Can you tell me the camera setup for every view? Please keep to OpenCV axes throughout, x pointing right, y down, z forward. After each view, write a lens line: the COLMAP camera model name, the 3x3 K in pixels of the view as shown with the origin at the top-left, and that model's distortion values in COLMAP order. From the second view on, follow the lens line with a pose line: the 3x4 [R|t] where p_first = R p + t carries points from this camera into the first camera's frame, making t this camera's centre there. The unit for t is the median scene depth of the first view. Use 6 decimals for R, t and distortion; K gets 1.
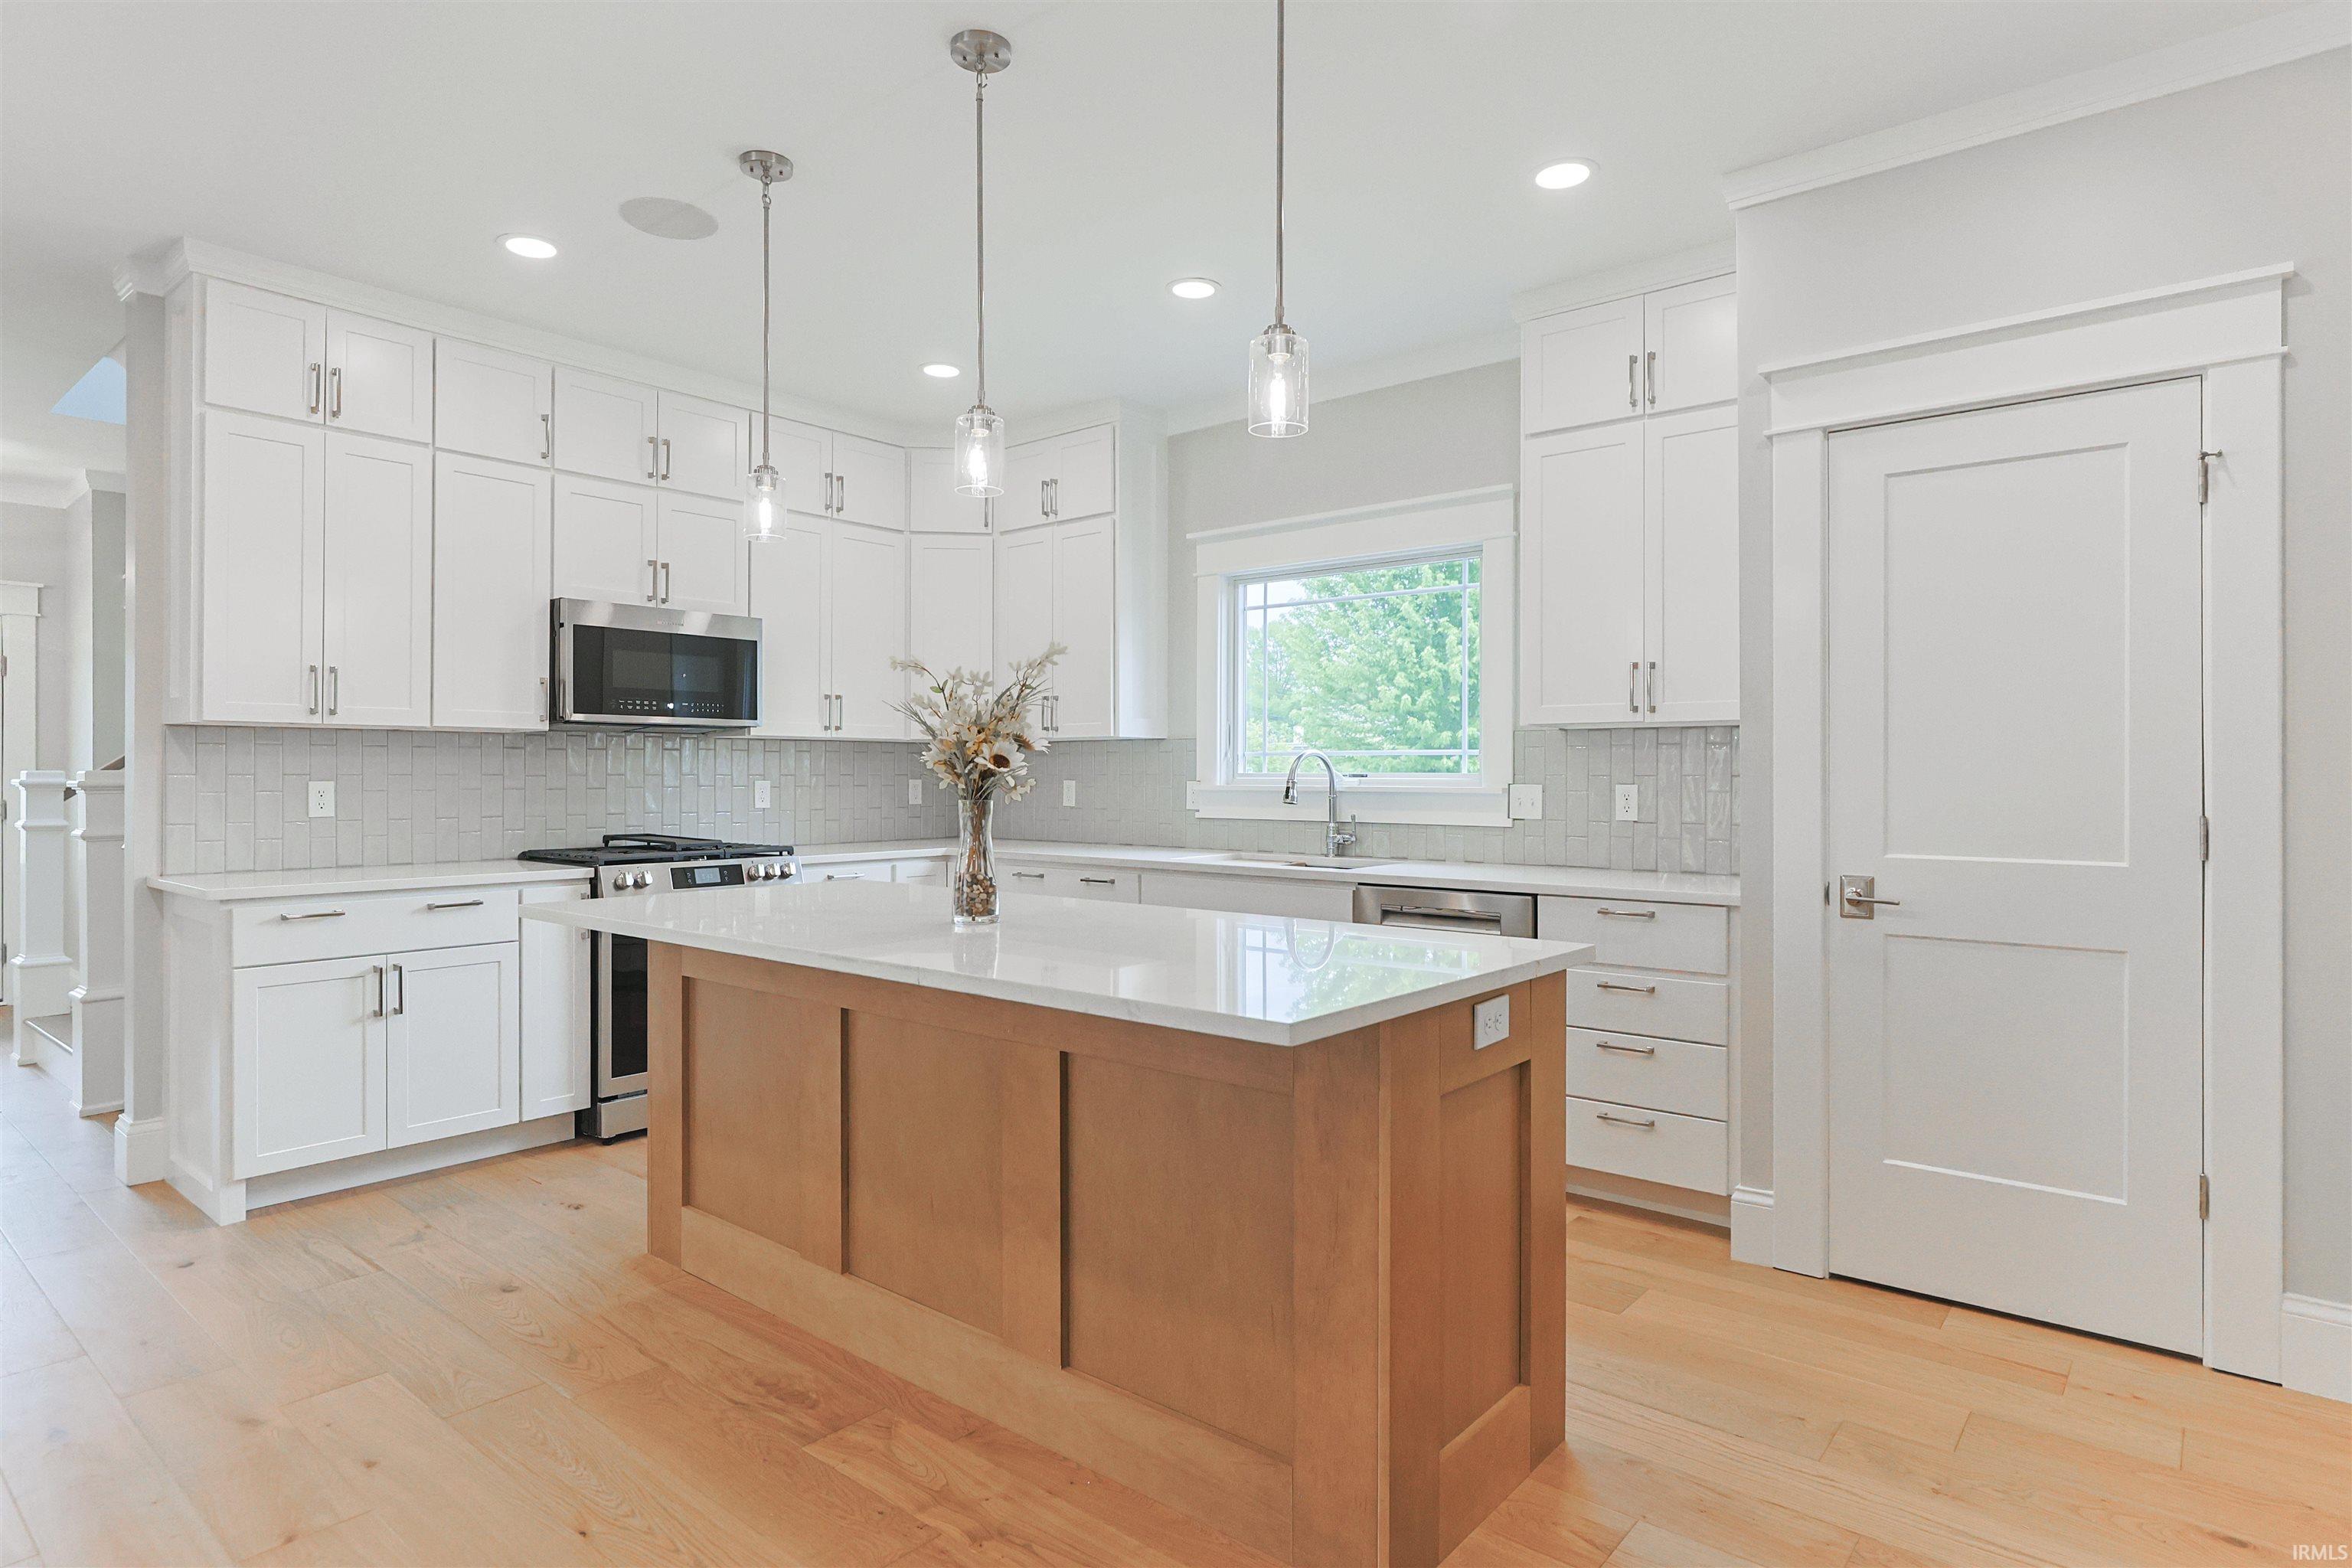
lens RADIAL K [[1264.1, 0, 1174.5], [0, 1264.1, 796.7], [0, 0, 1]] dist [-0.011581, 0.000226]
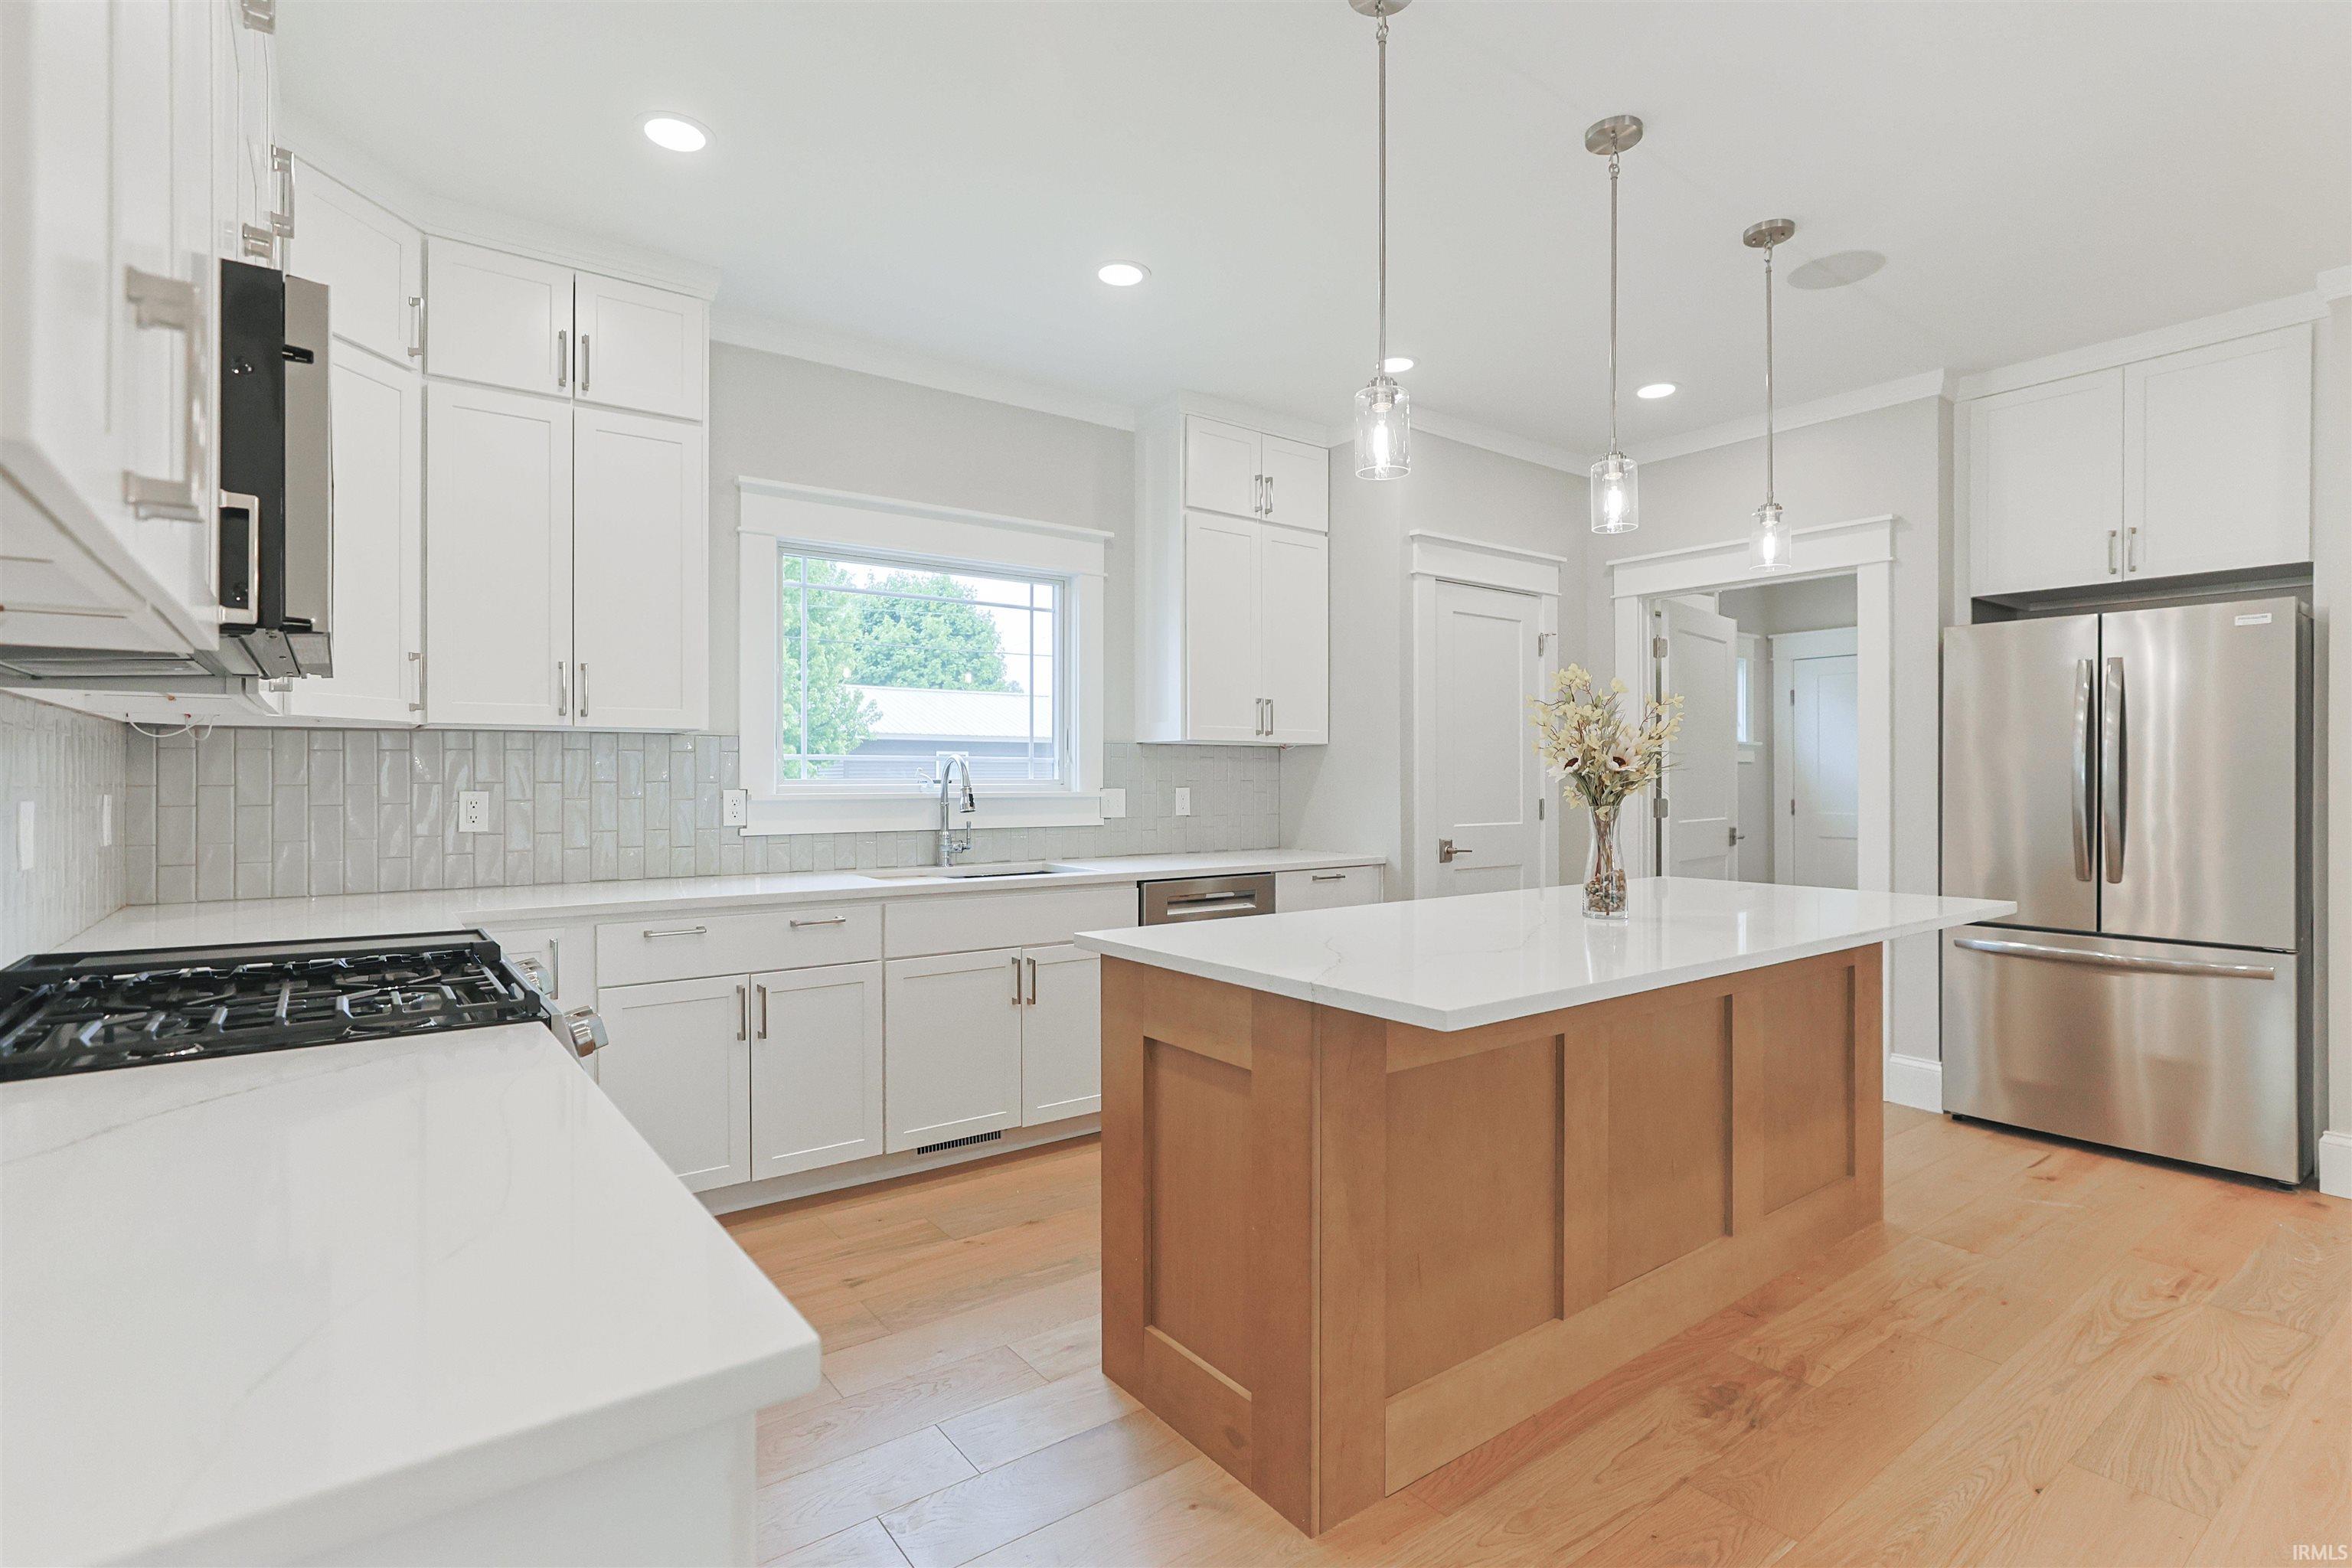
lens RADIAL K [[1119.2, 0, 1198.4], [0, 1119.2, 777.7], [0, 0, 1]] dist [-0.018662, 0.013533]
pose [[0.223562, 0.000496, 0.974689, -0.895172], [0.017978, 0.999828, -0.004632, -0.016590], [-0.974524, 0.018559, 0.223515, 0.848187]]
